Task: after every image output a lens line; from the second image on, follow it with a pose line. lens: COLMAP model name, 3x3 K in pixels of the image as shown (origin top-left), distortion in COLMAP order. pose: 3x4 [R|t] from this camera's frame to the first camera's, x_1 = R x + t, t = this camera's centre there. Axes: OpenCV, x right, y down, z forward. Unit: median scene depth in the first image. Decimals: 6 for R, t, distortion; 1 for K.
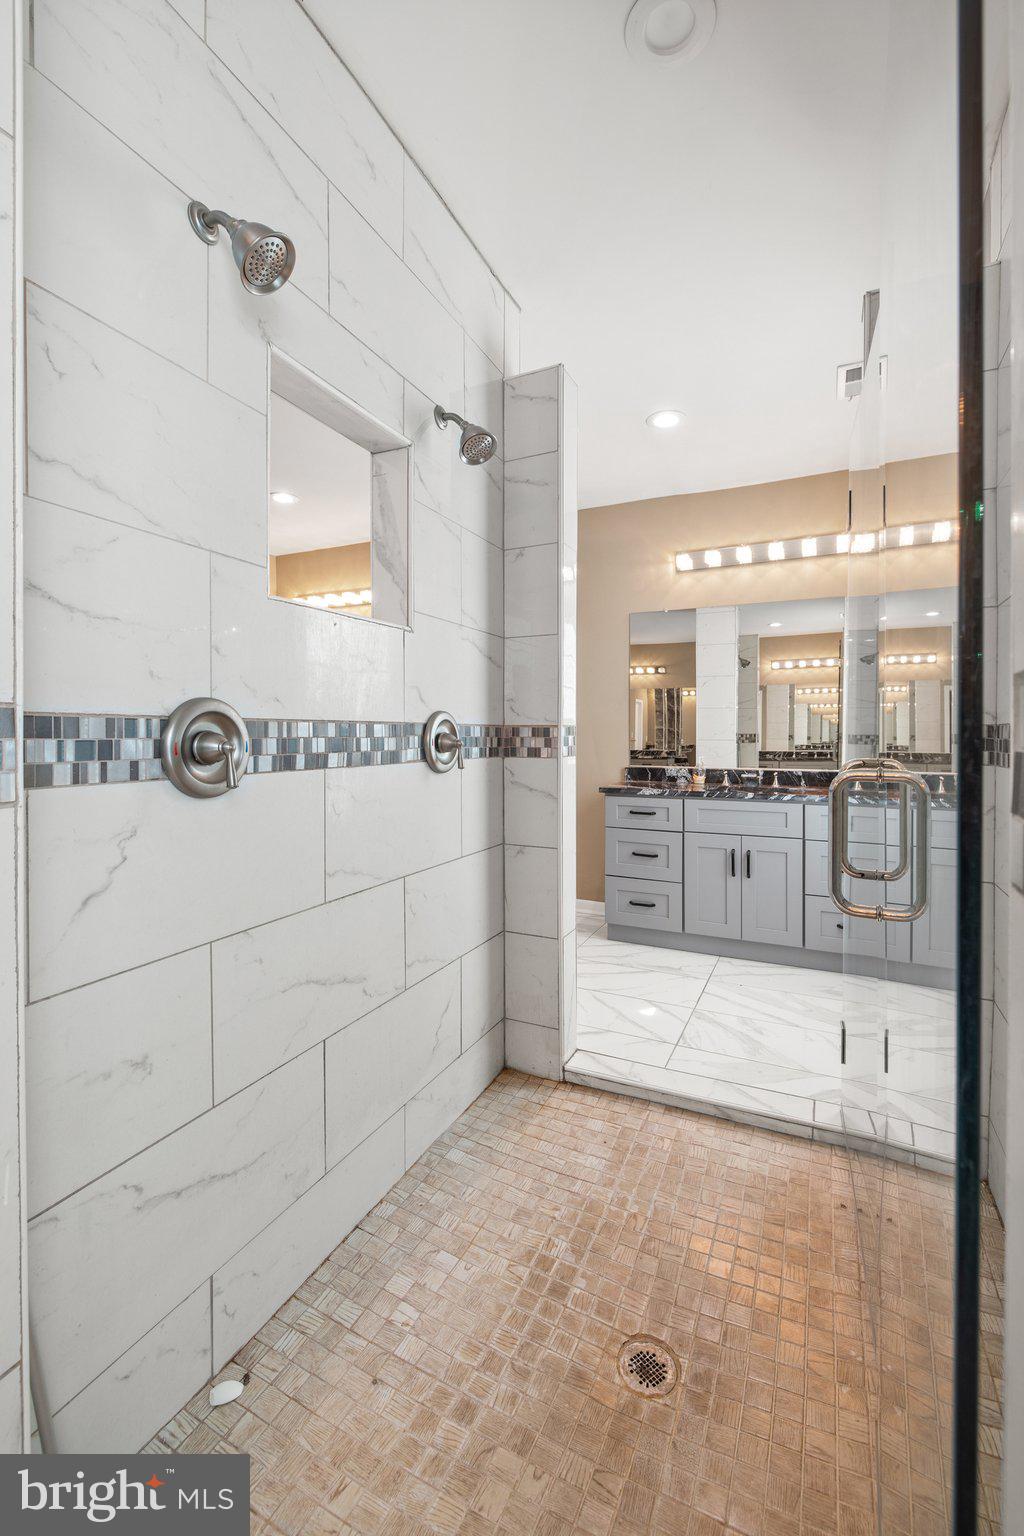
lens RADIAL K [[658.1, 0, 512.4], [0, 658.1, 737.1], [0, 0, 1]] dist [-0.000634, 0.000424]
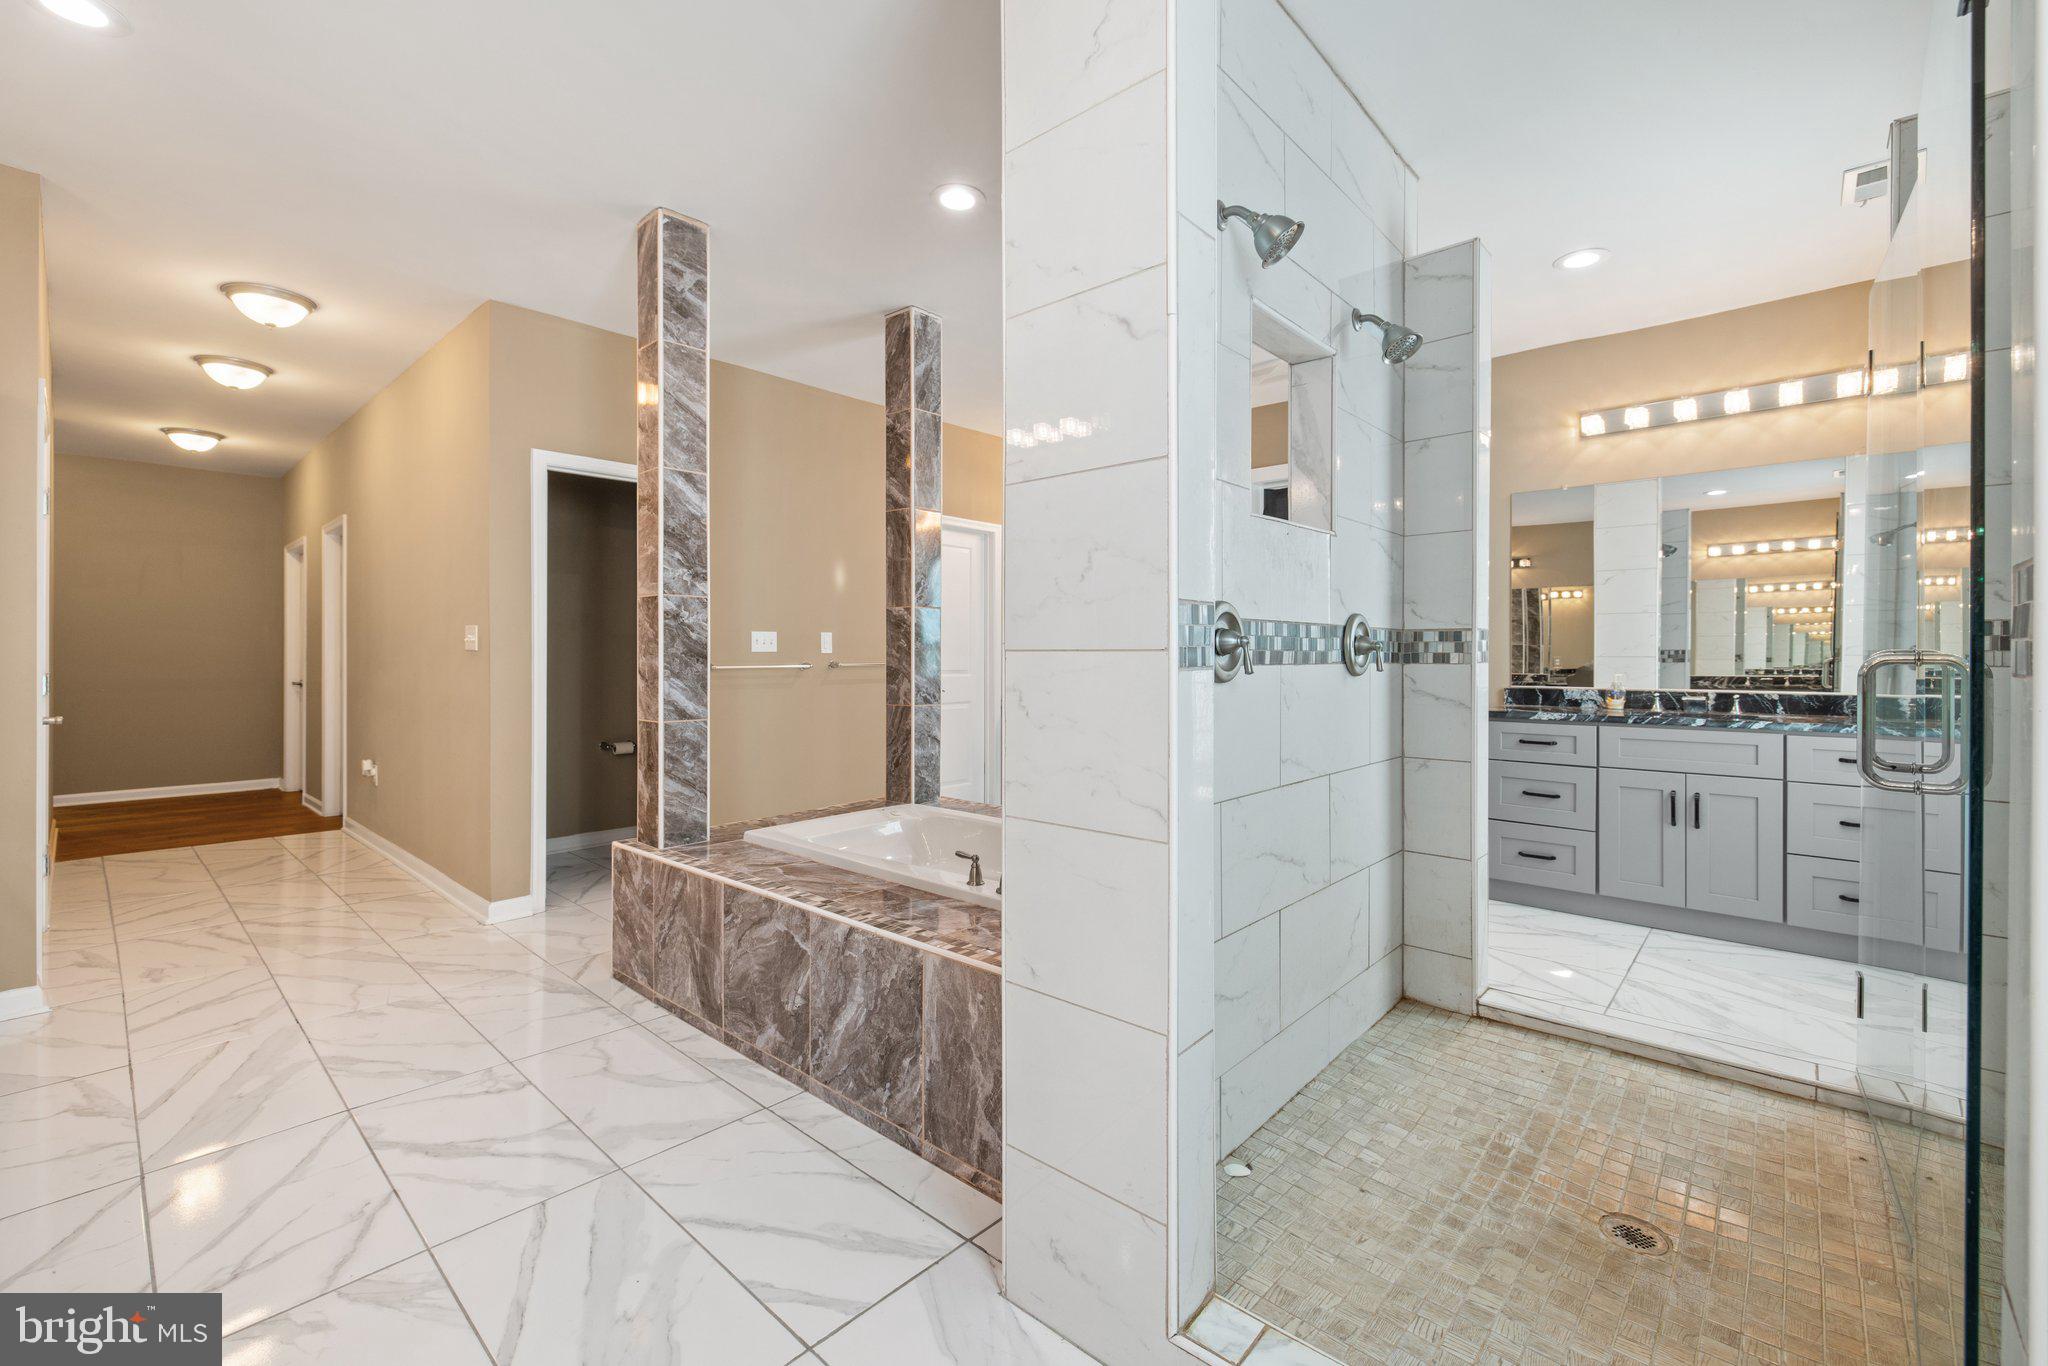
lens RADIAL K [[868.3, 0, 996.9], [0, 868.3, 660.5], [0, 0, 1]] dist [-0.000739, 0.000251]
pose [[0.955476, 0.000738, -0.295067, -0.202530], [-0.001067, 0.999999, -0.000952, 0.027930], [0.295066, 0.001224, 0.955476, -0.350878]]
